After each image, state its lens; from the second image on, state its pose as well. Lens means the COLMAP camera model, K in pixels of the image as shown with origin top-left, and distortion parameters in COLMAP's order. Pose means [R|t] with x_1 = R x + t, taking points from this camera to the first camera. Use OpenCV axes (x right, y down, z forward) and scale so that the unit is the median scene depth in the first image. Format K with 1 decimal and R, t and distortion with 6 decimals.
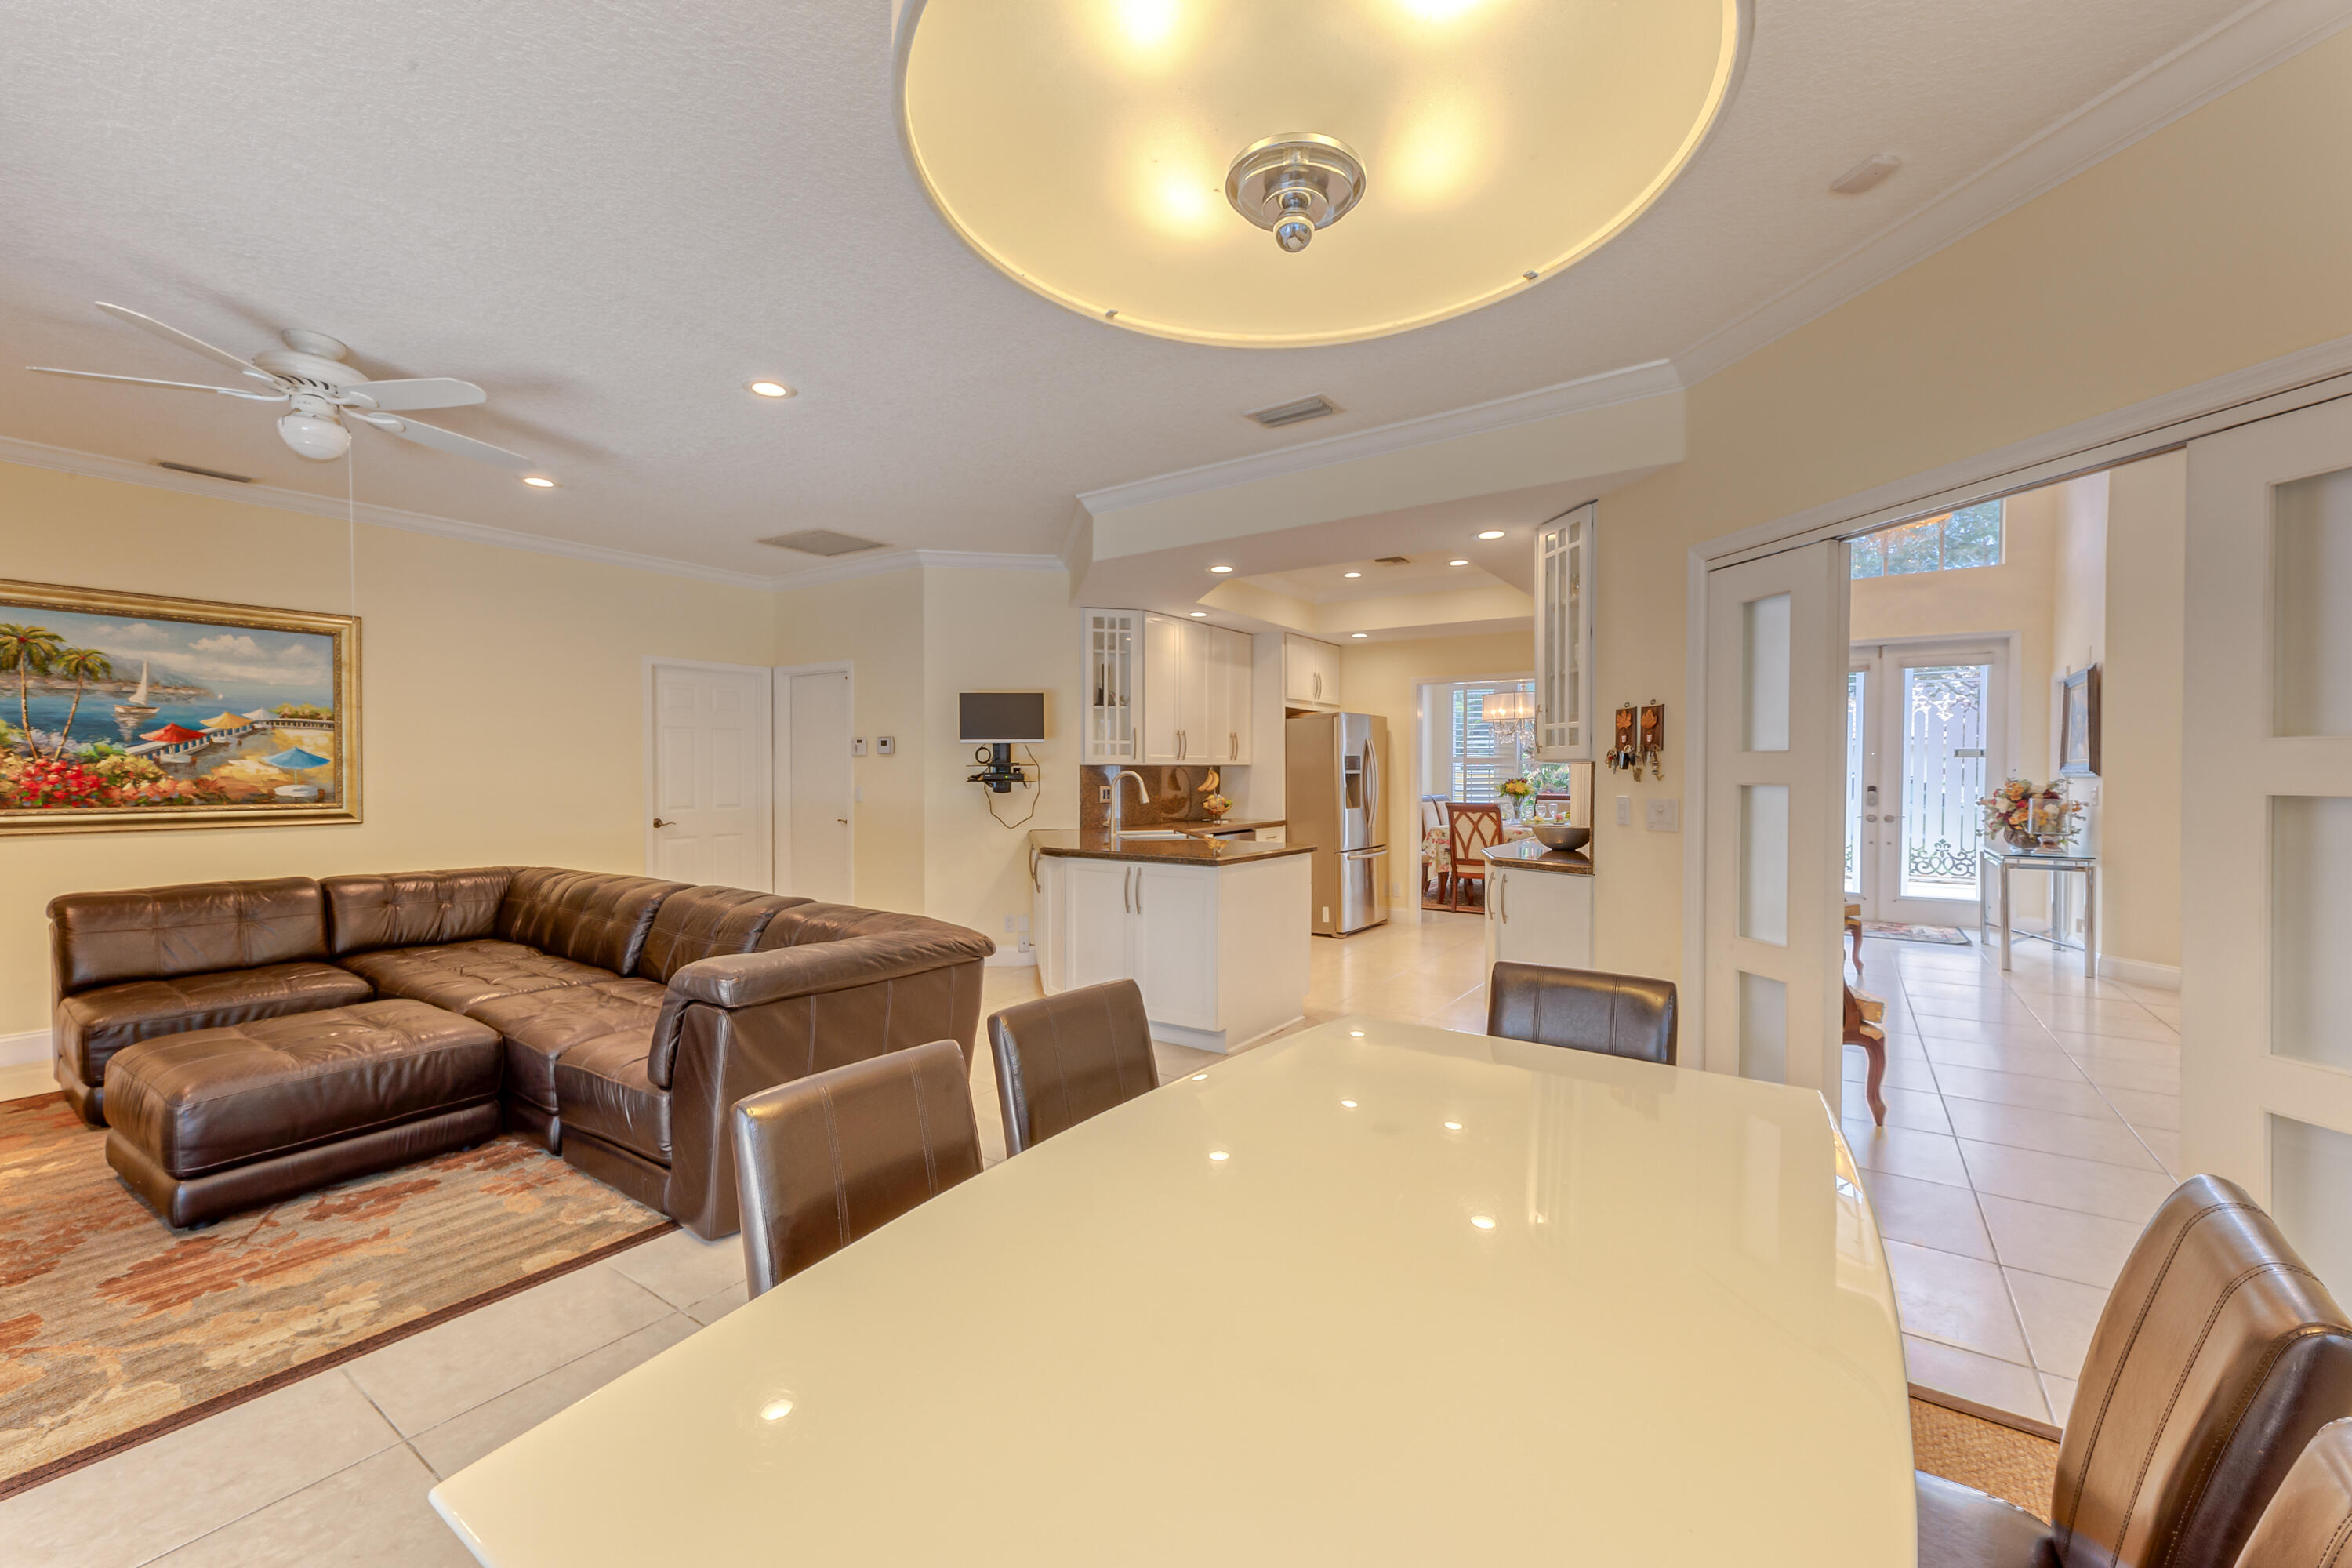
lens RADIAL K [[937.5, 0, 1176.0], [0, 937.5, 784.0], [0, 0, 1]] dist [0.007640, -0.000204]
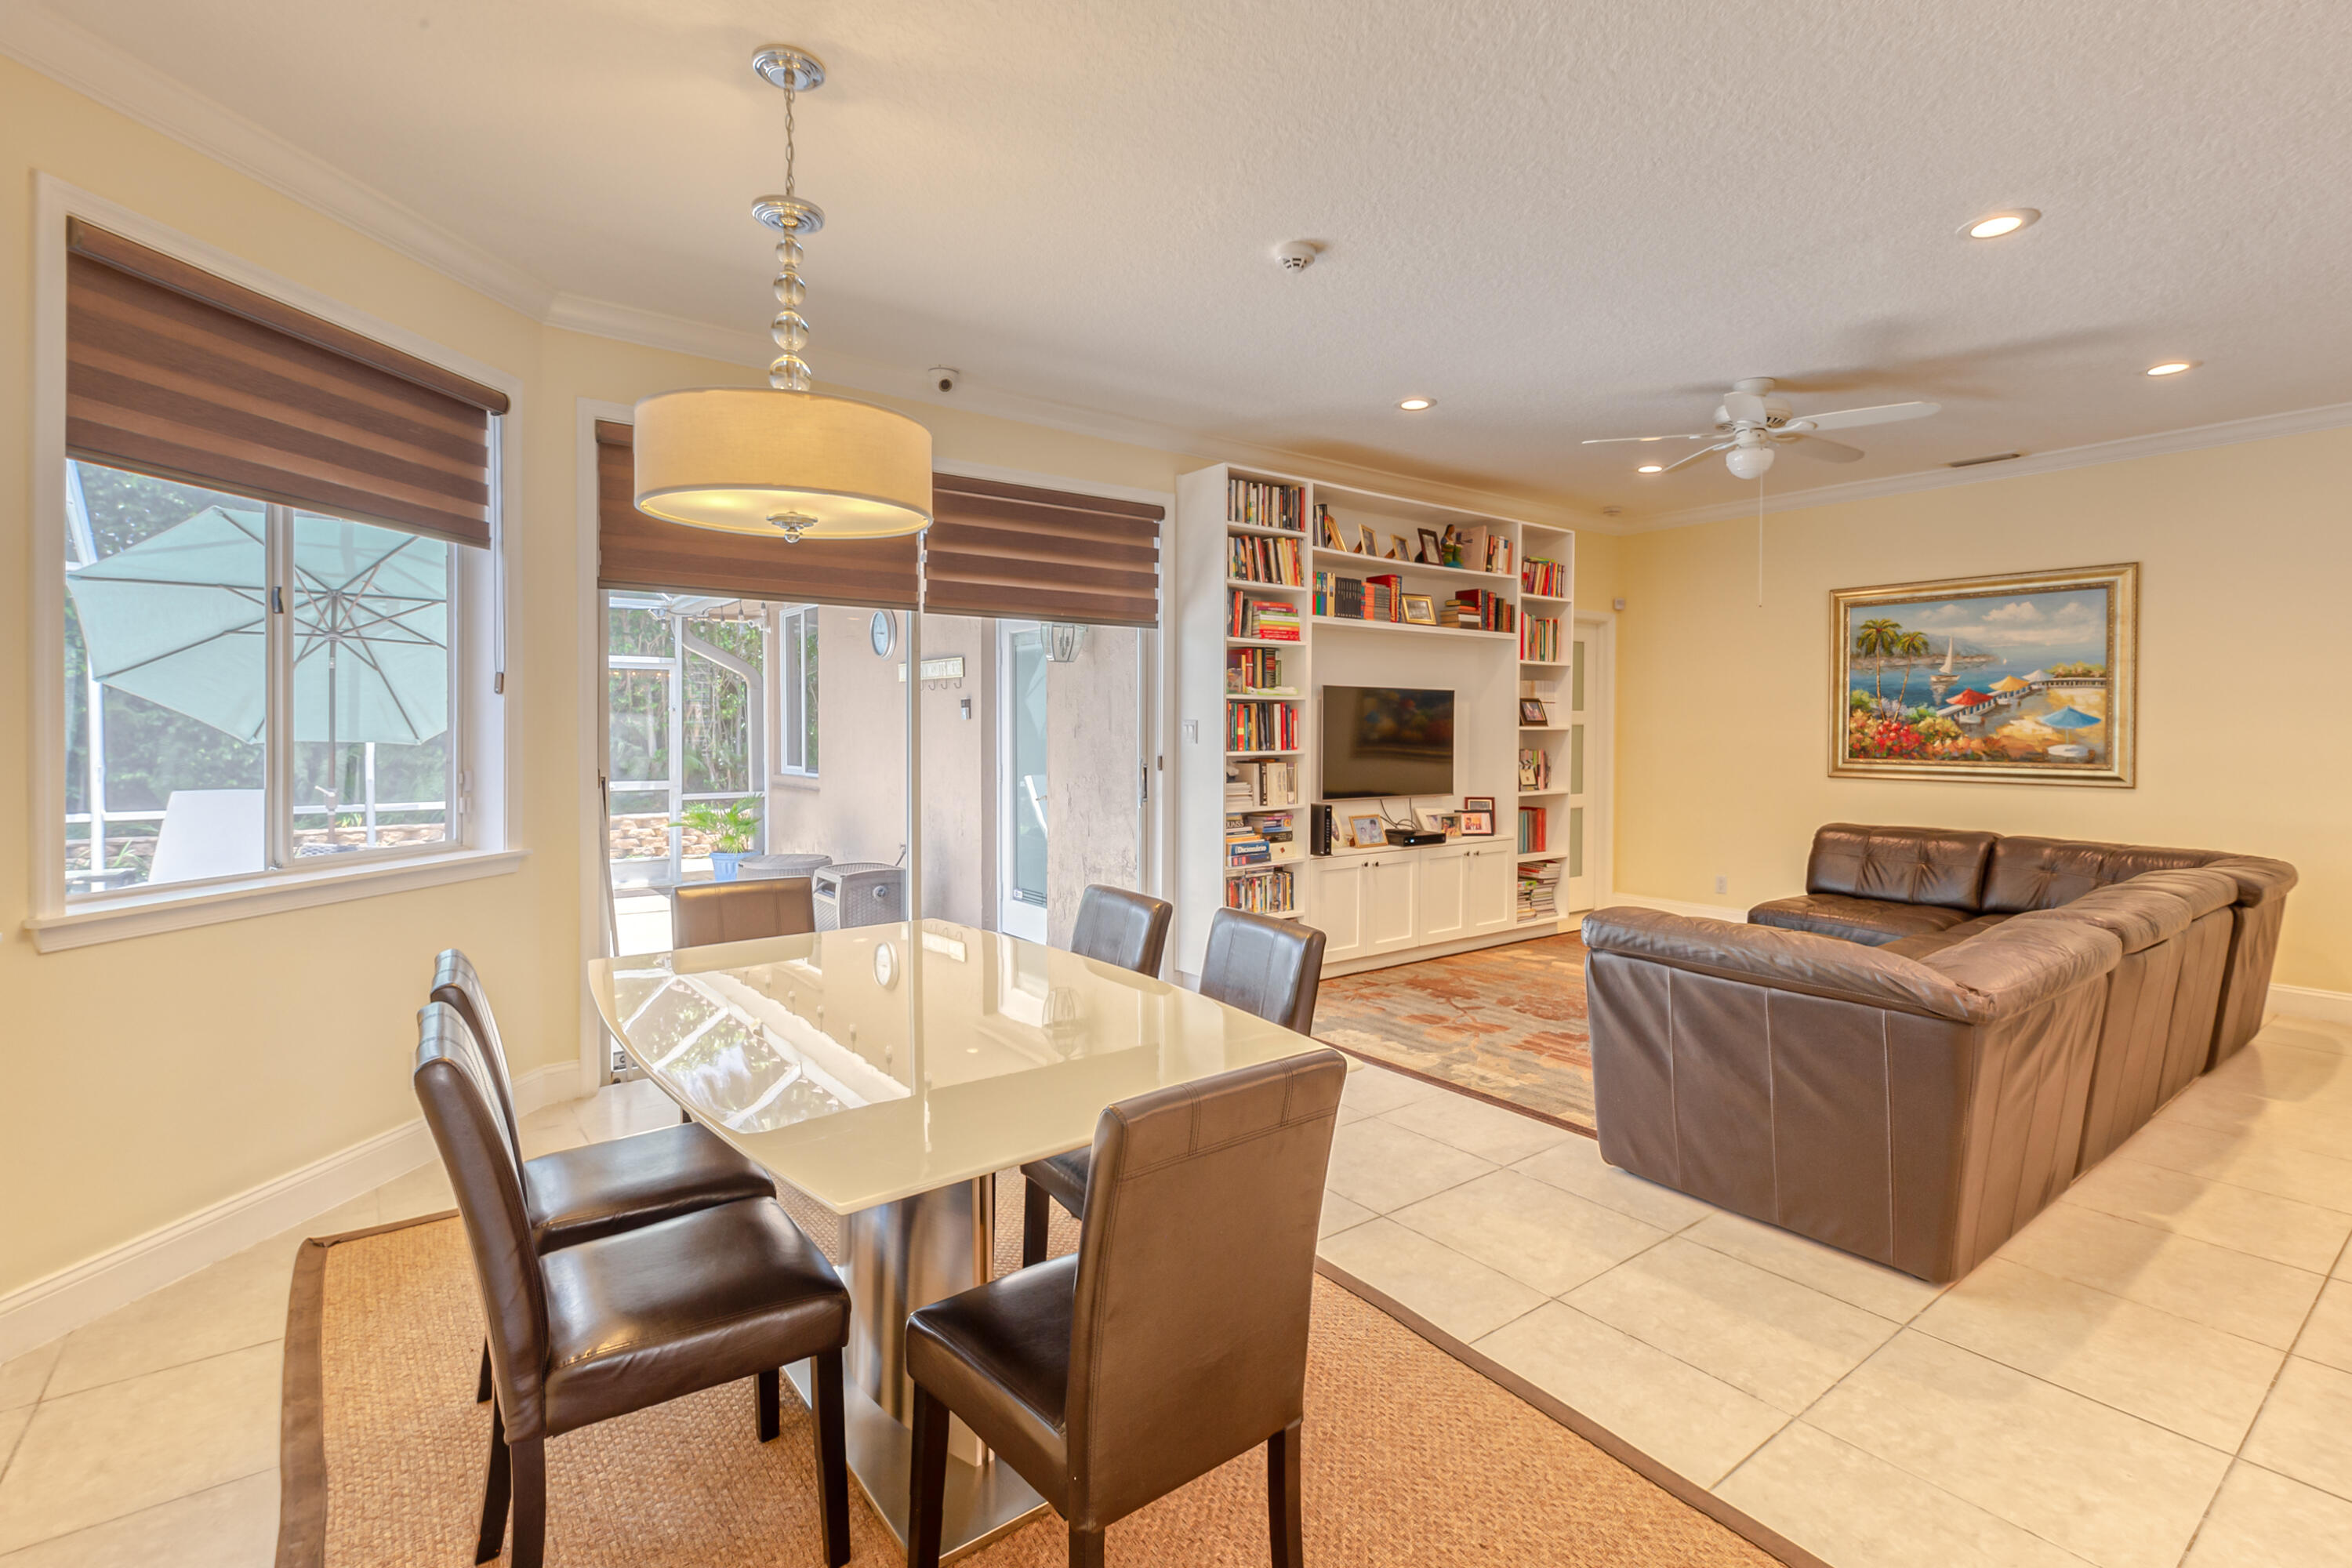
lens RADIAL K [[1083.3, 0, 1200.1], [0, 1083.3, 743.6], [0, 0, 1]] dist [0.003425, 0.000273]
pose [[-0.301794, 0.013110, -0.953283, 0.414394], [-0.016935, 0.999674, 0.019109, -0.006338], [0.953223, 0.021911, -0.301474, 0.458907]]
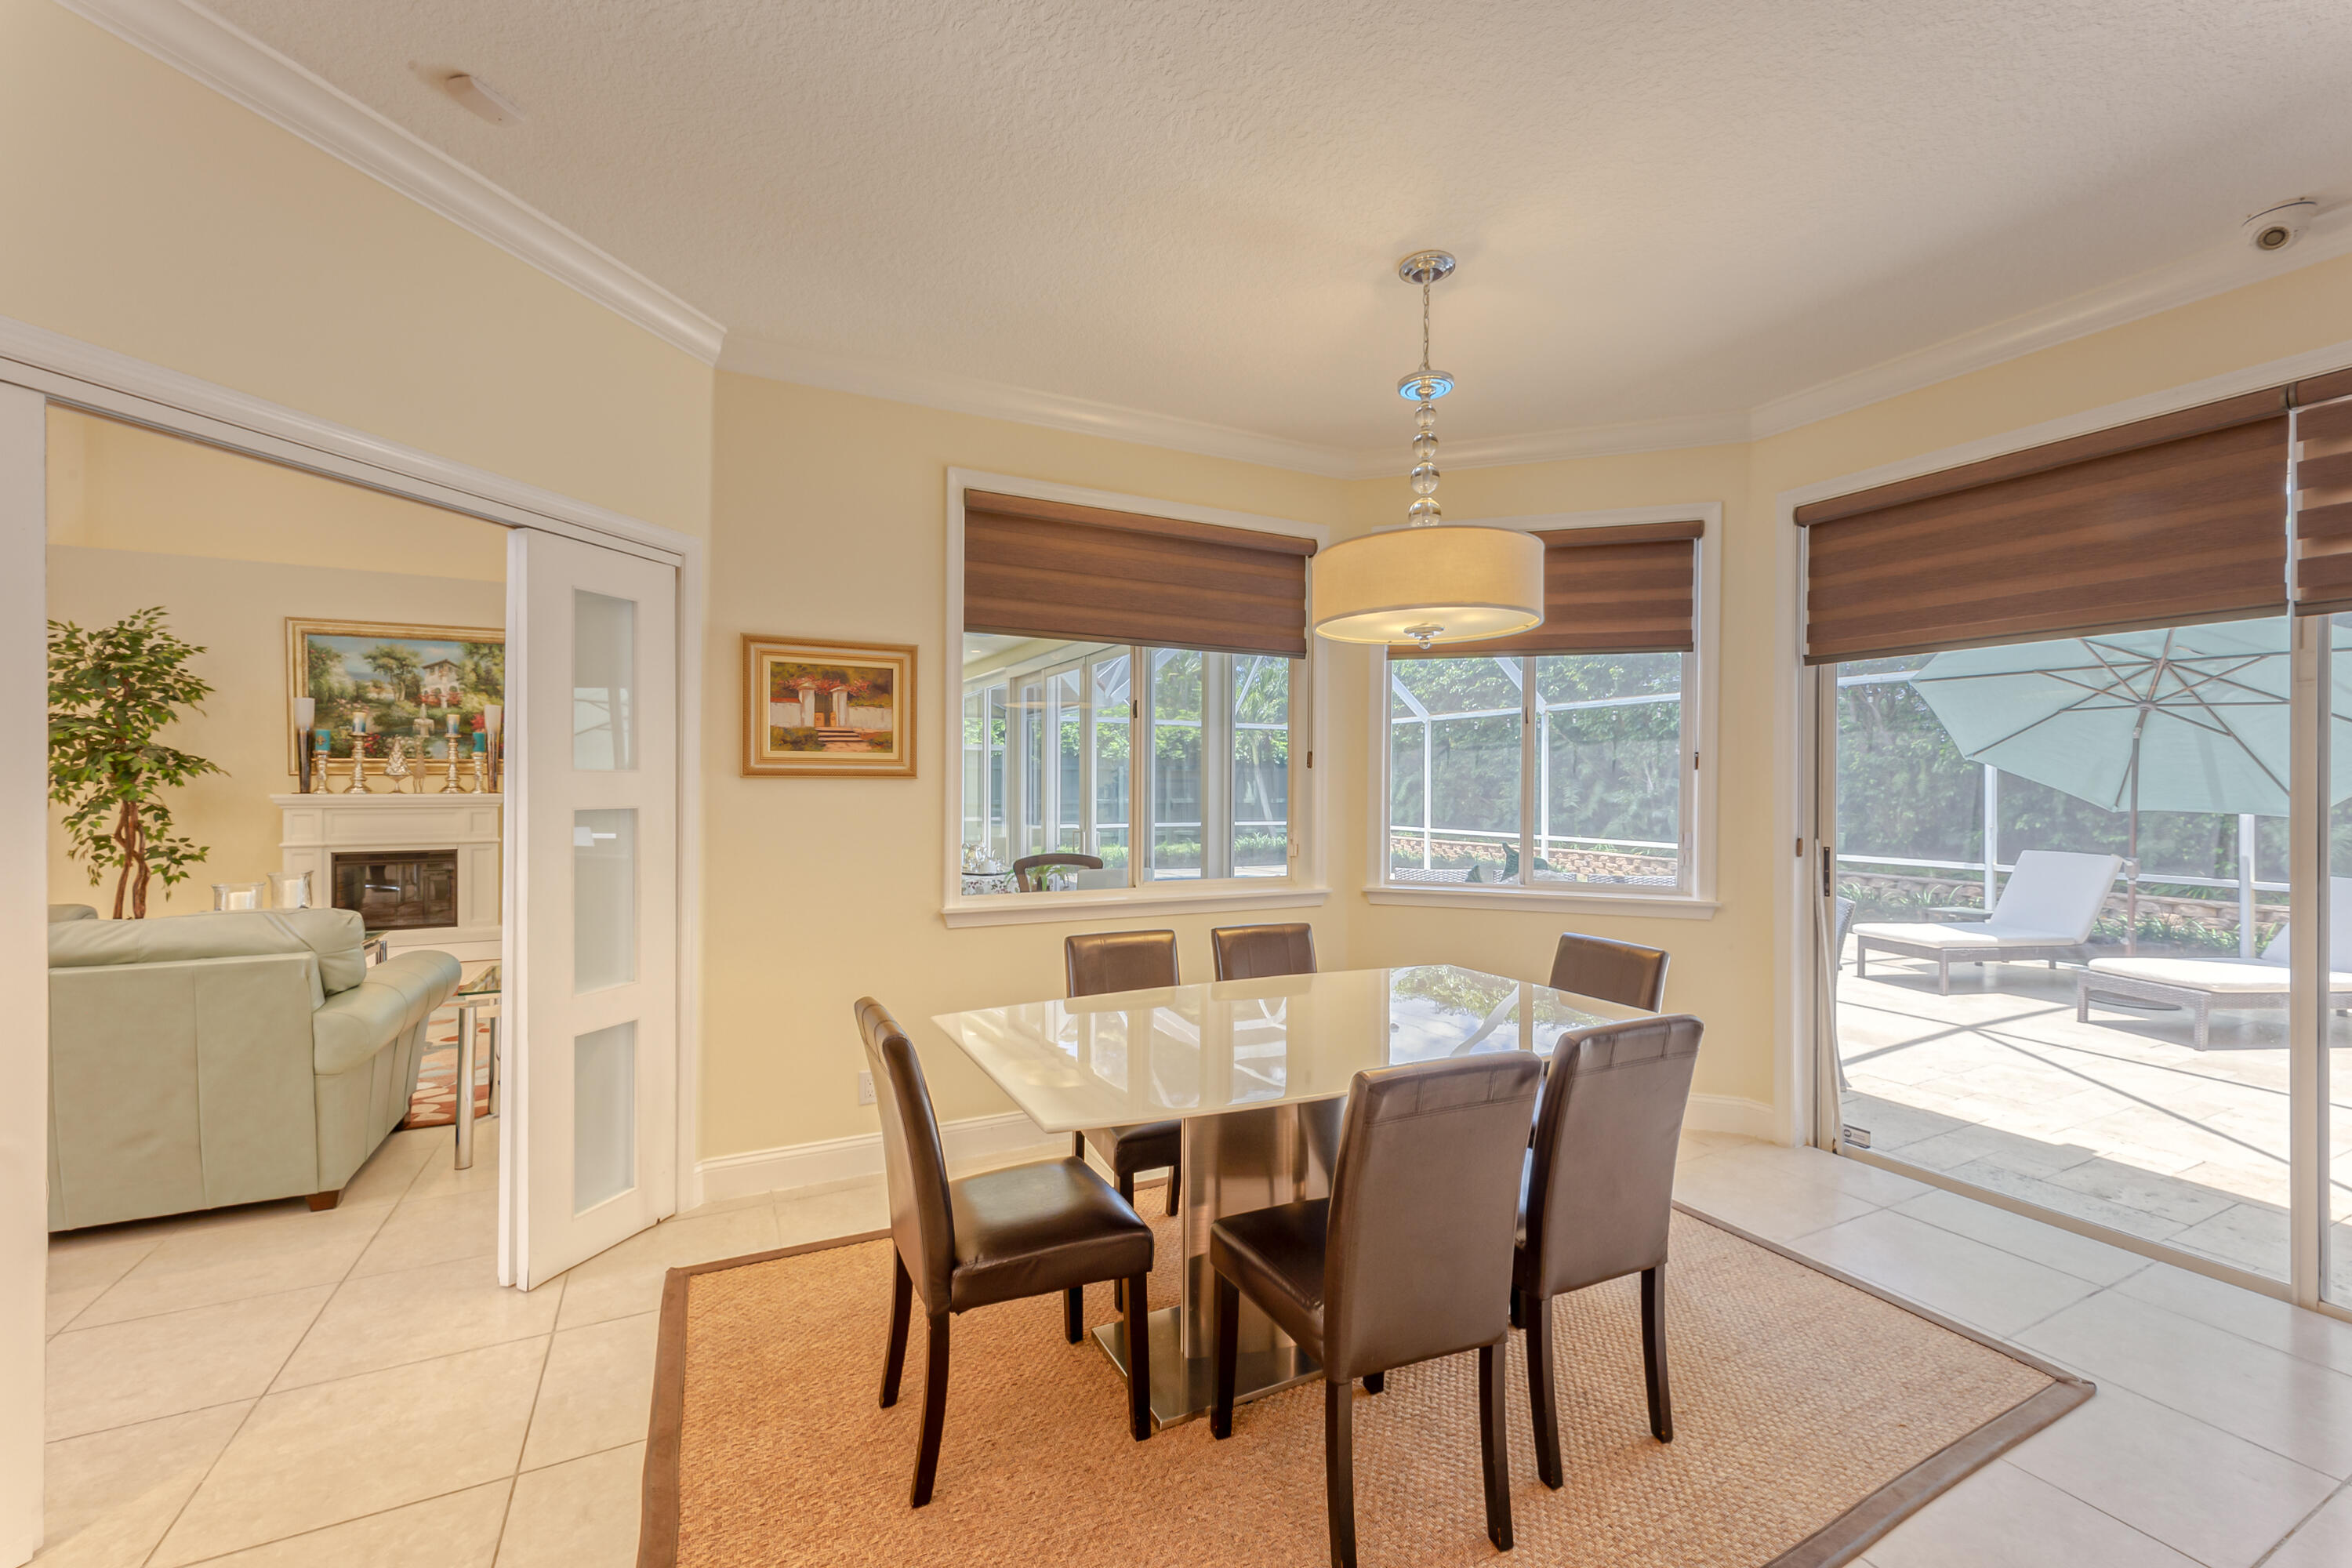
lens RADIAL K [[951.5, 0, 1176.0], [0, 951.5, 784.0], [0, 0, 1]] dist [0.008992, -0.000109]
pose [[-0.880415, -0.005642, 0.474170, -0.106610], [0.001198, 0.999900, 0.014121, -0.016908], [-0.474202, 0.013001, -0.880320, 0.658426]]
